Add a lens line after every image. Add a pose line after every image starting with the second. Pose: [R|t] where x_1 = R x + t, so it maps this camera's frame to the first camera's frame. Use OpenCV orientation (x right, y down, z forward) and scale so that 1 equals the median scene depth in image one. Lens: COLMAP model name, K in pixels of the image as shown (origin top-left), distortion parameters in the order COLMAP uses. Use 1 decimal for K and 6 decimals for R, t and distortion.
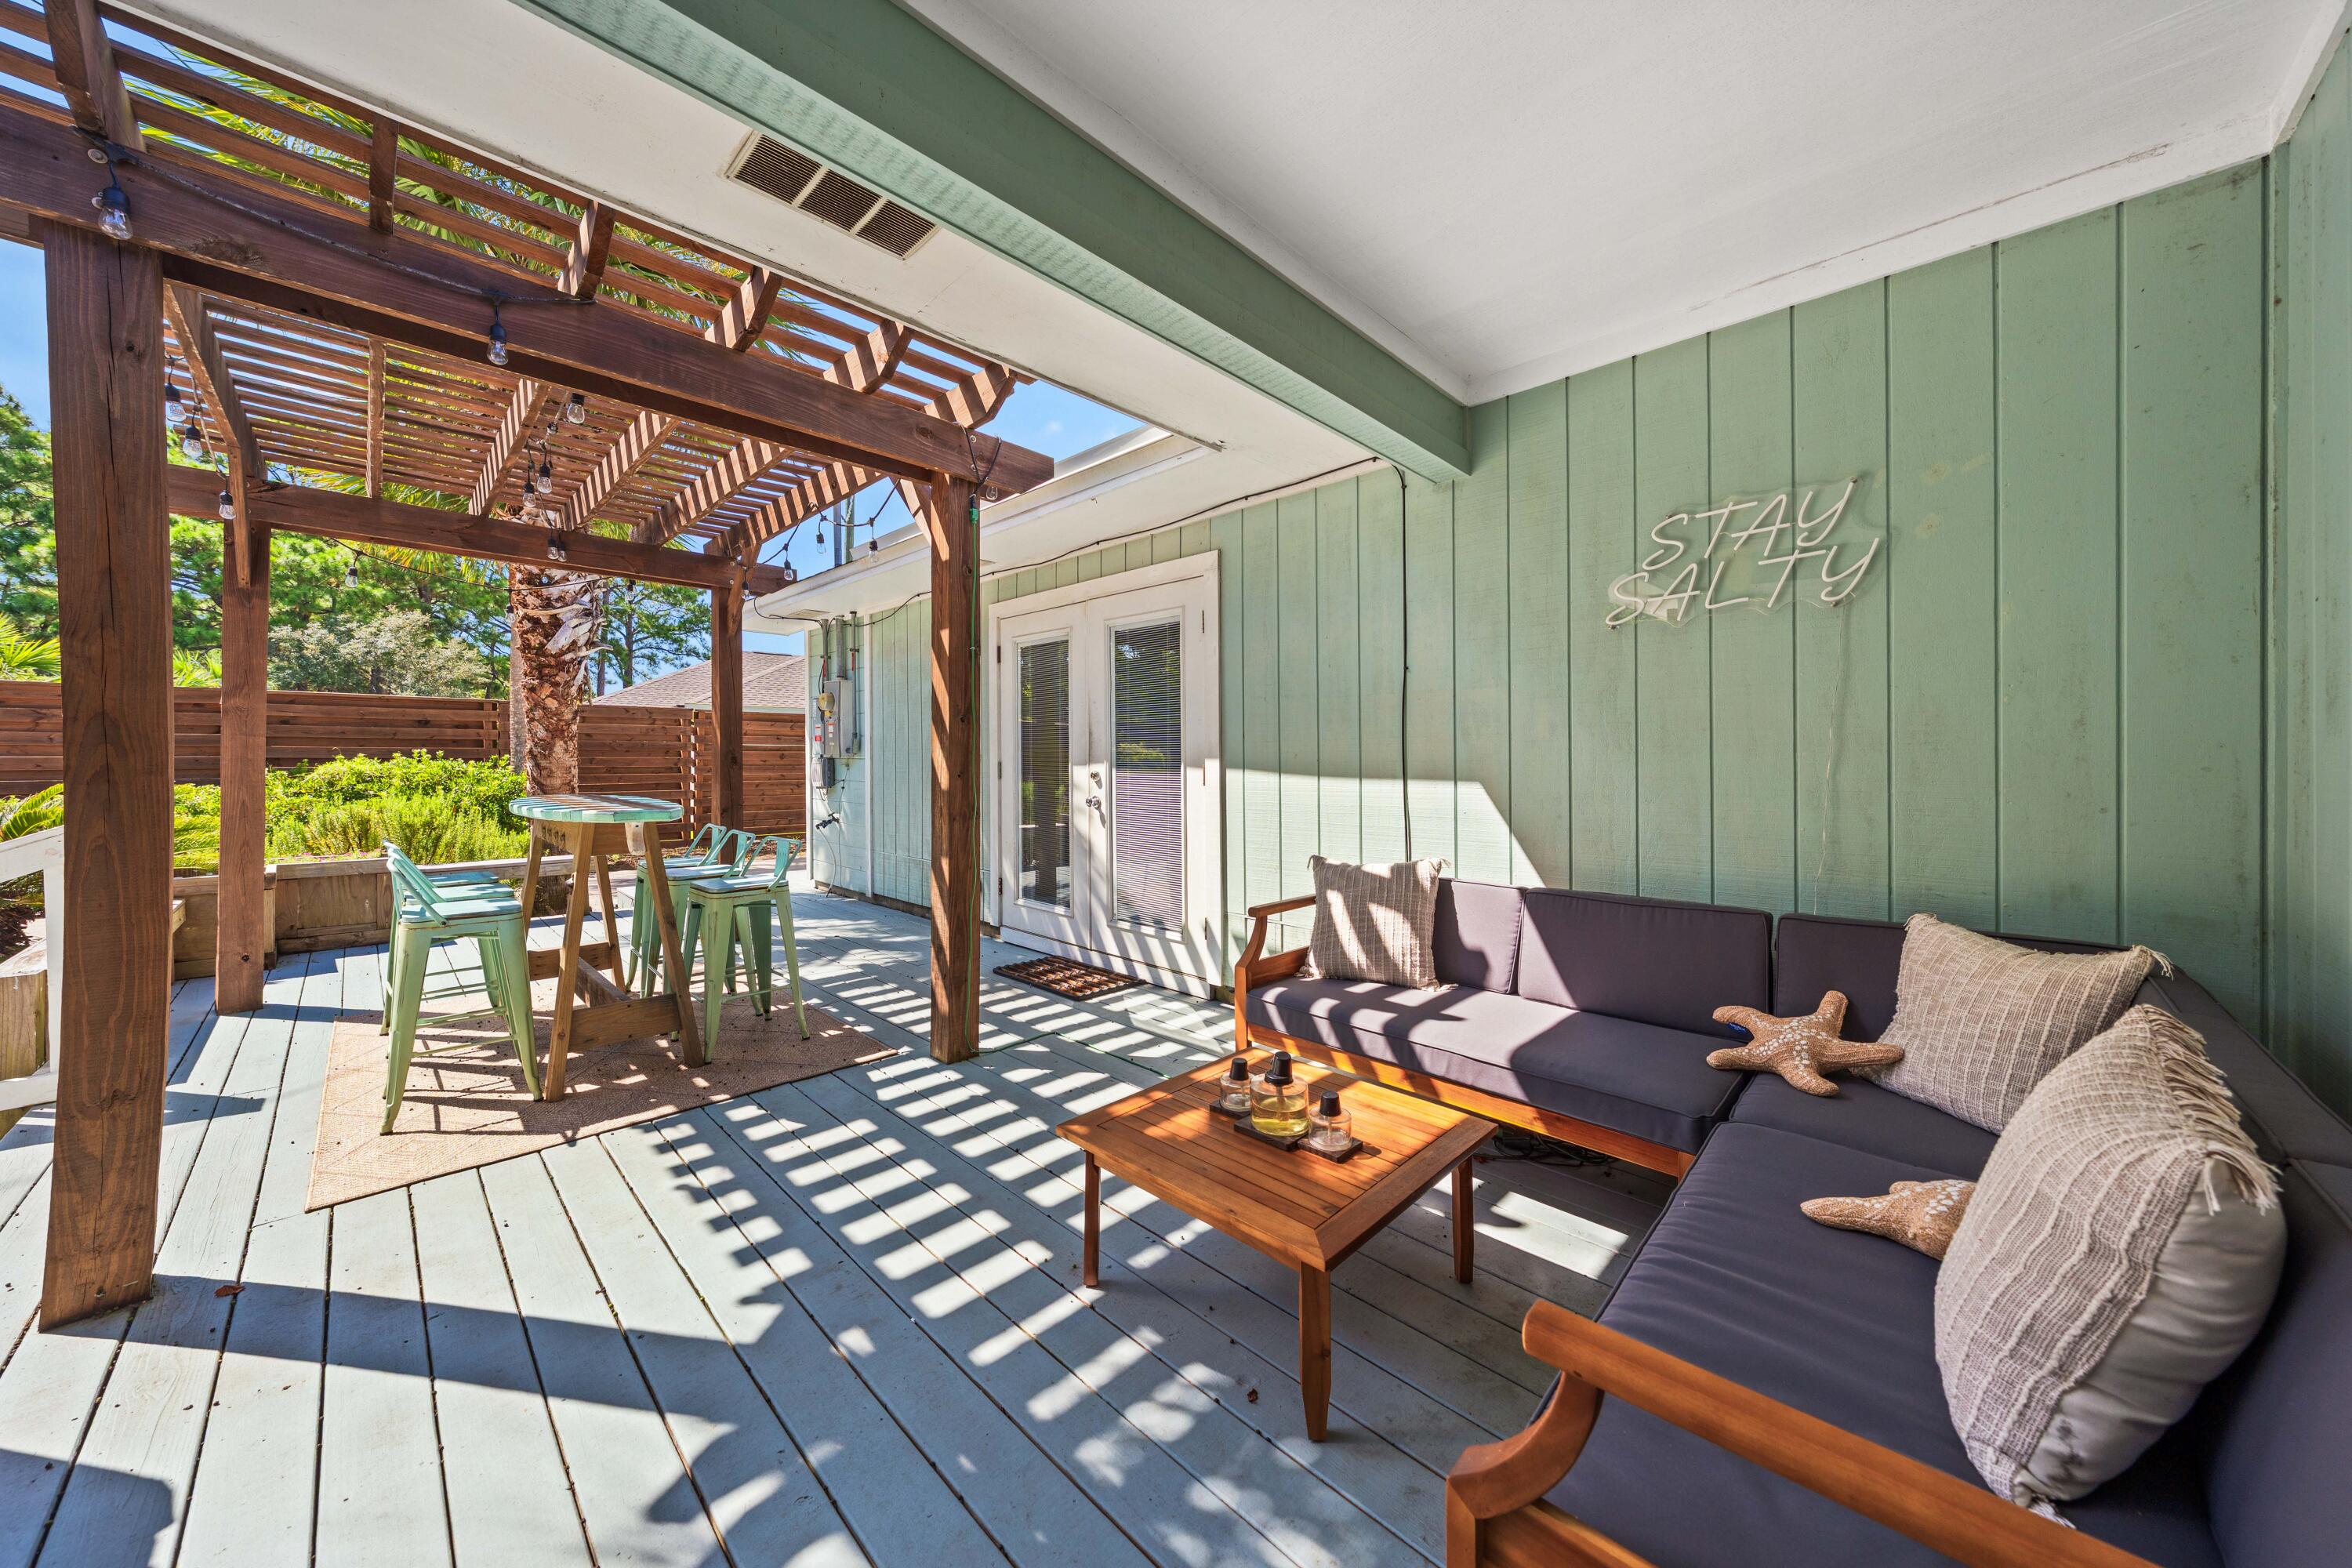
lens RADIAL K [[812.9, 0, 1180.9], [0, 812.9, 766.5], [0, 0, 1]] dist [-0.000273, -0.000169]
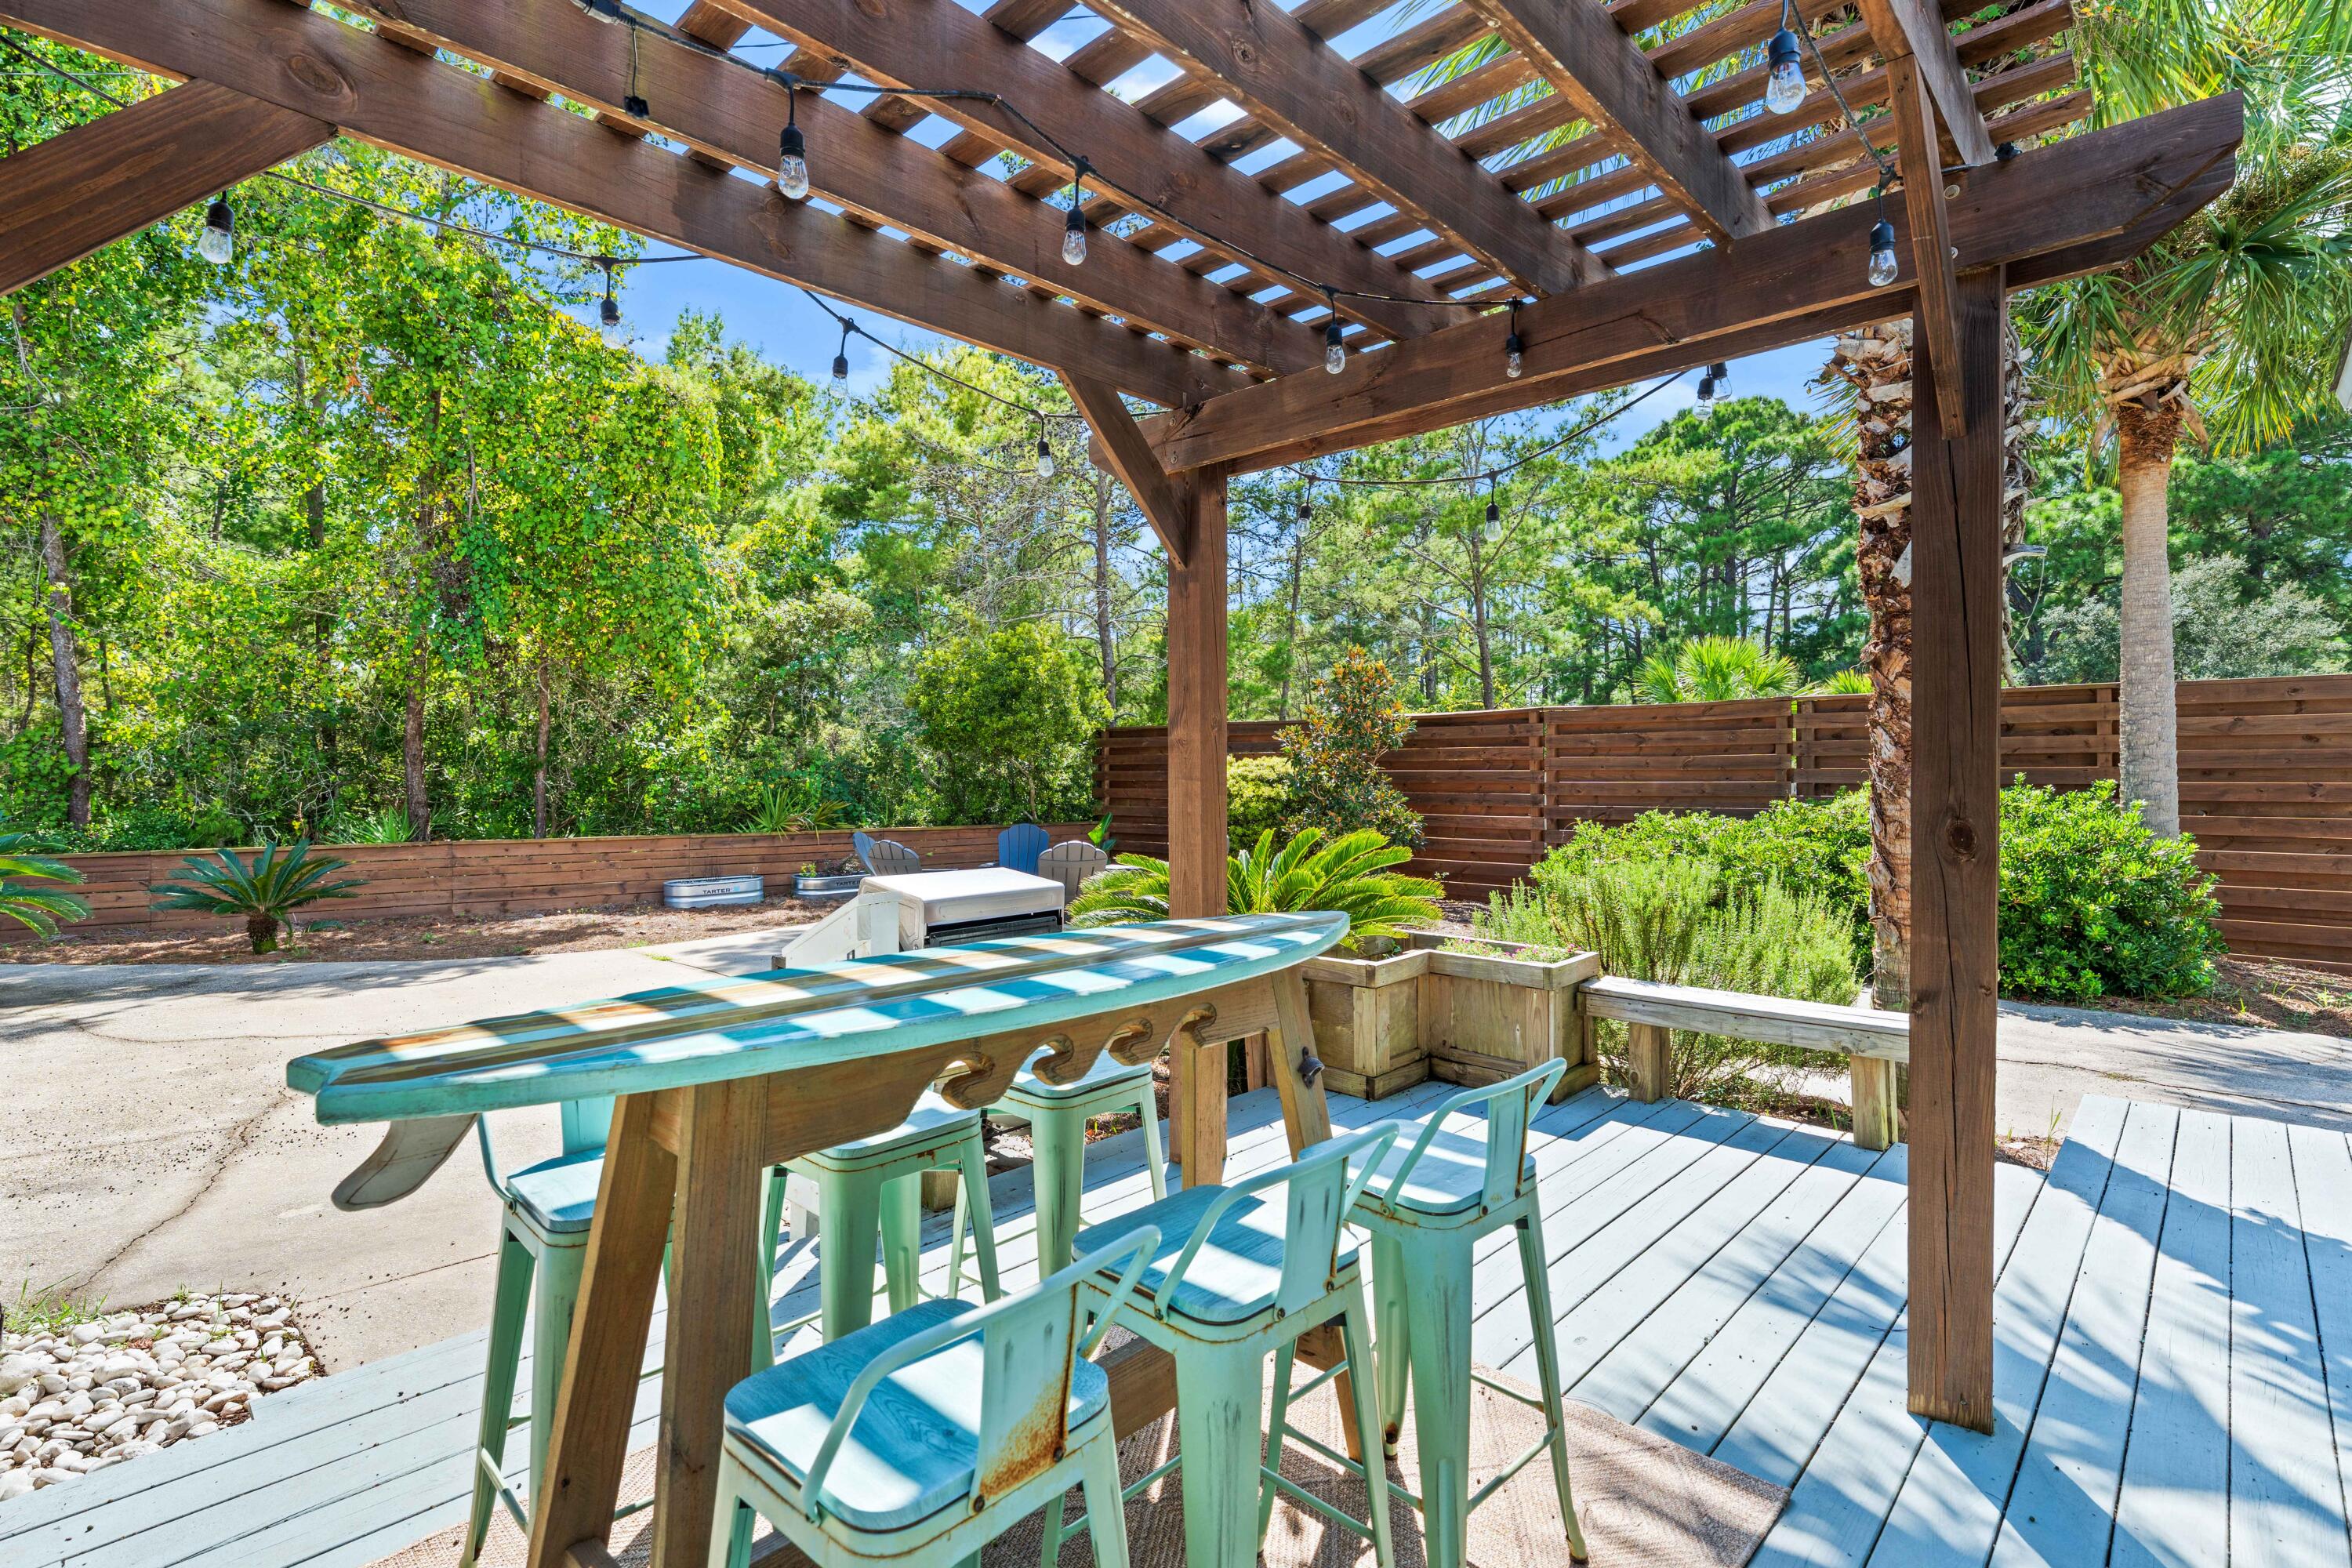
lens RADIAL K [[1133.7, 0, 1176.3], [0, 1133.7, 780.2], [0, 0, 1]] dist [-0.001416, -0.000168]
pose [[0.023612, 0.003046, -0.999717, -0.188921], [-0.002657, 0.999992, 0.002984, -0.042409], [0.999718, 0.002585, 0.023620, 0.989327]]
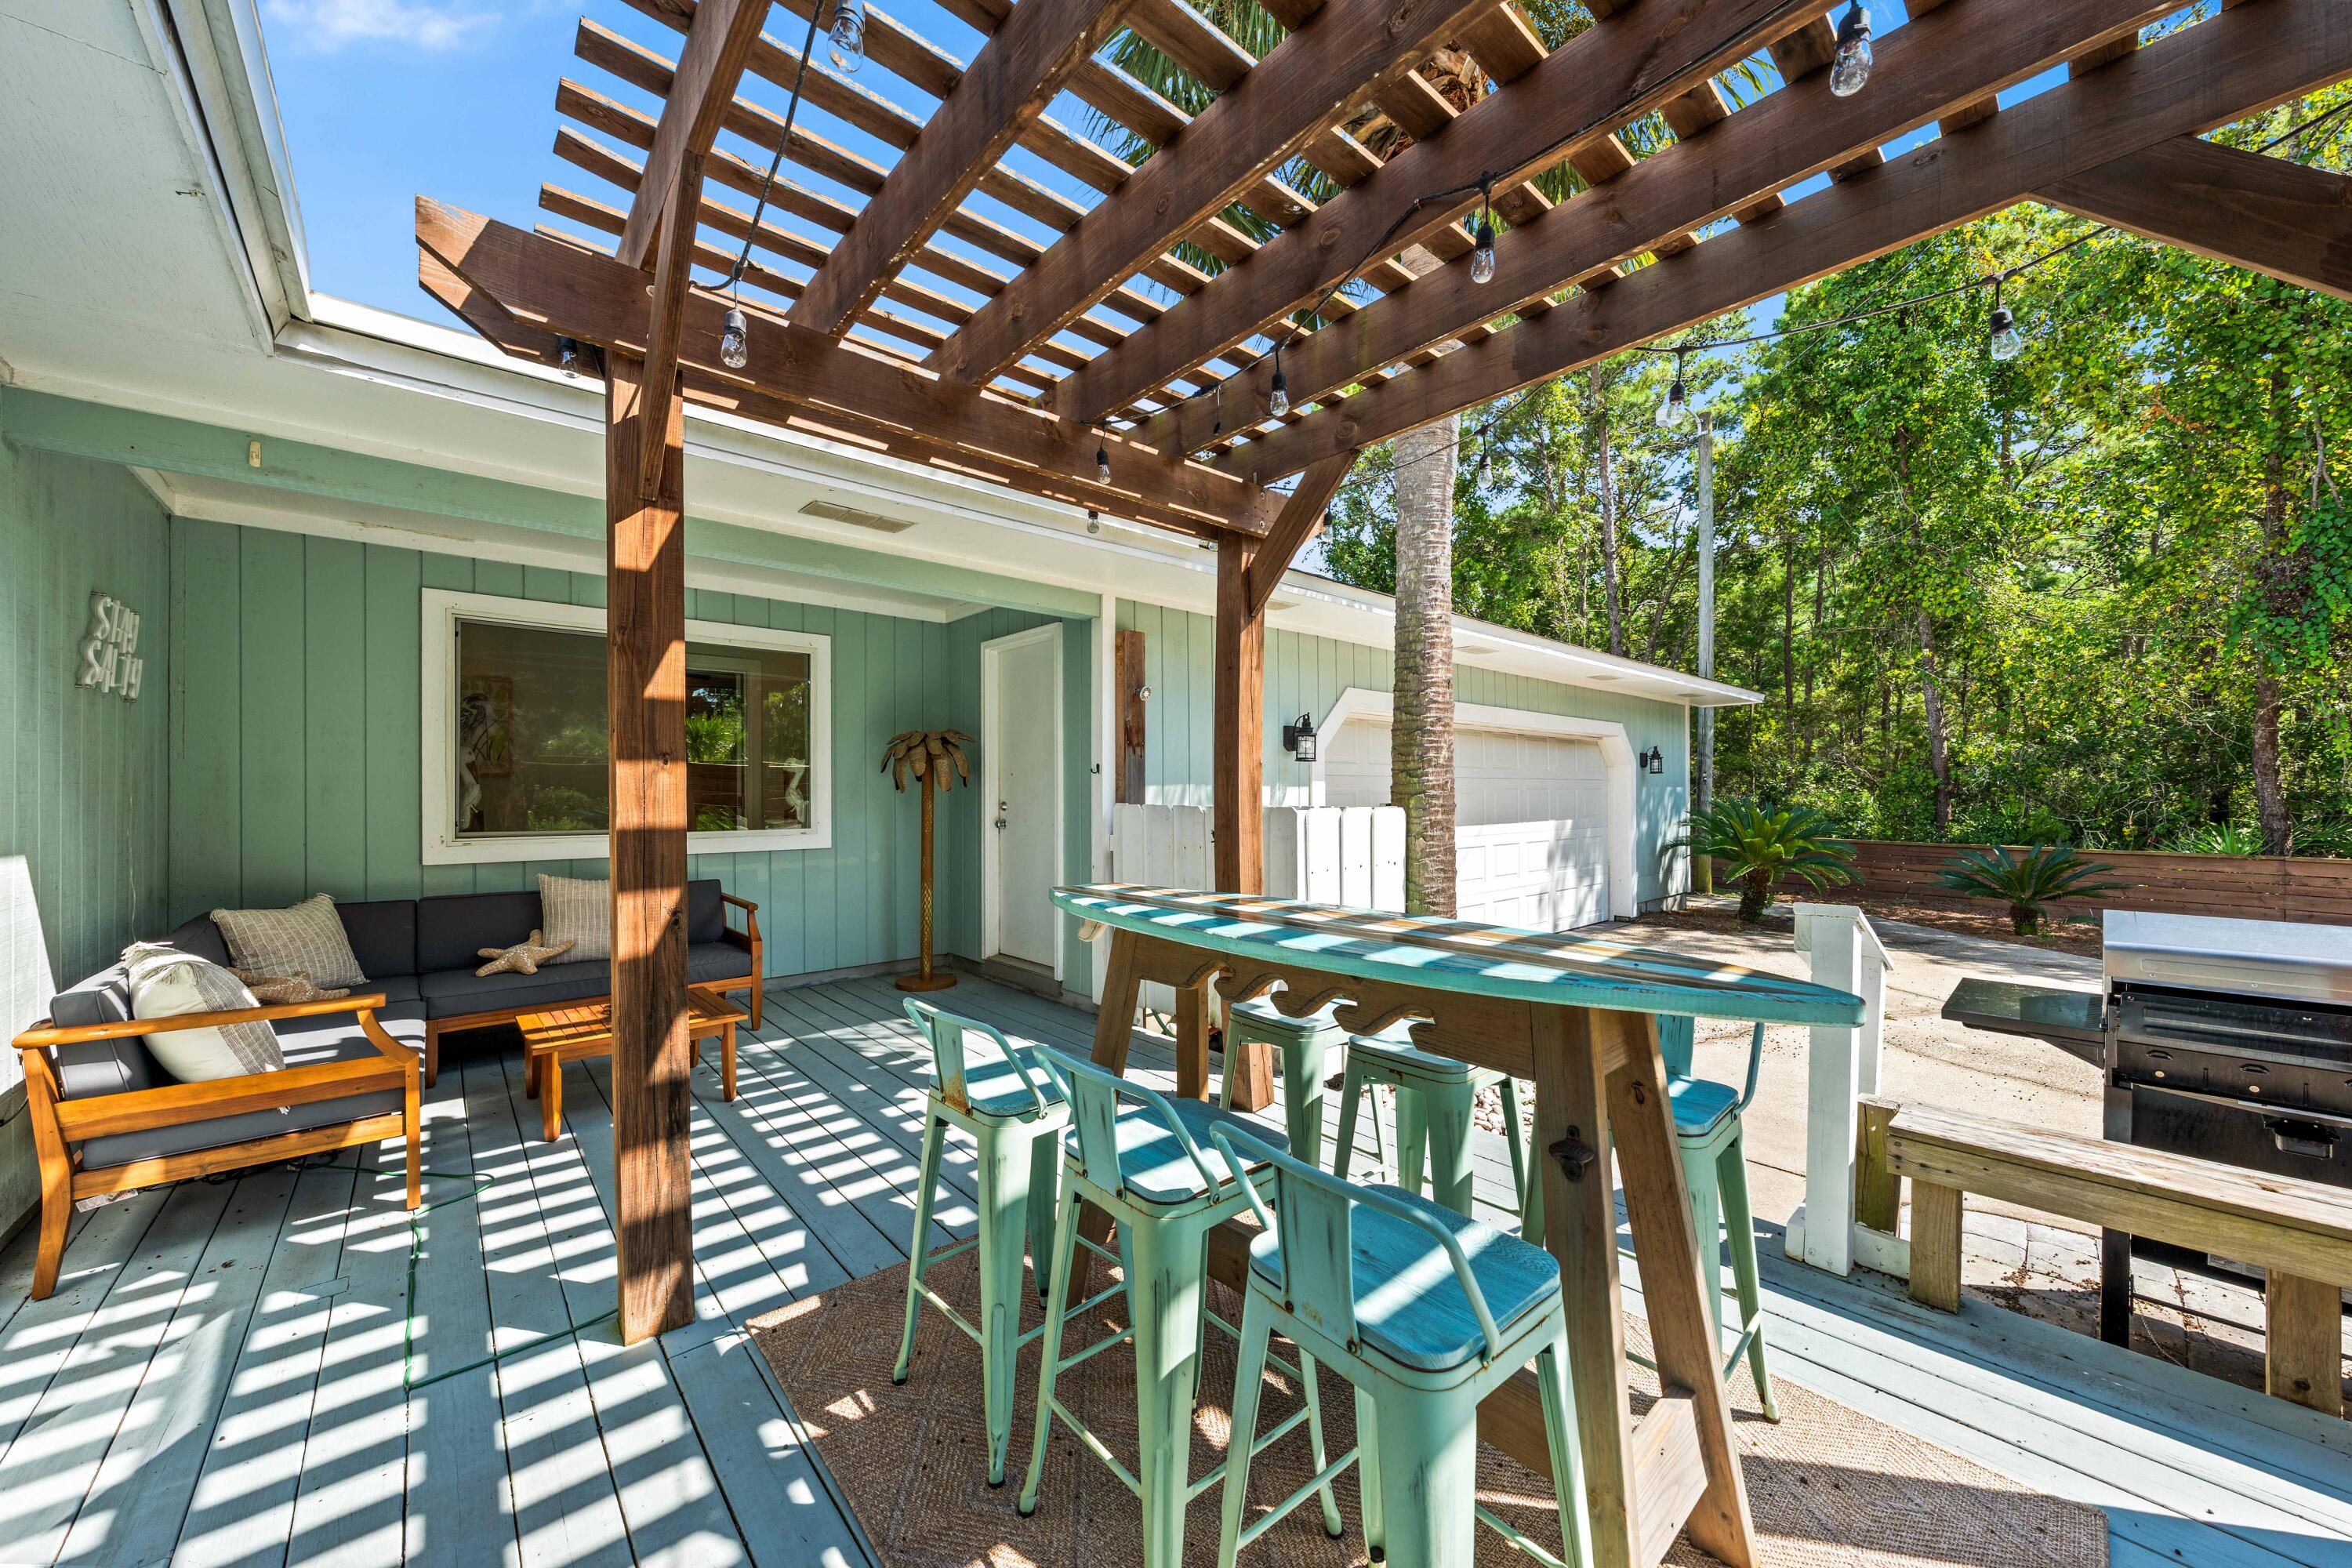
lens RADIAL K [[853.6, 0, 1173.9], [0, 853.6, 790.2], [0, 0, 1]] dist [0.000625, 0.000032]
pose [[-0.996511, -0.002288, 0.083424, -0.621439], [-0.001871, 0.999985, 0.005084, -0.036931], [-0.083435, 0.004910, -0.996501, 1.393320]]
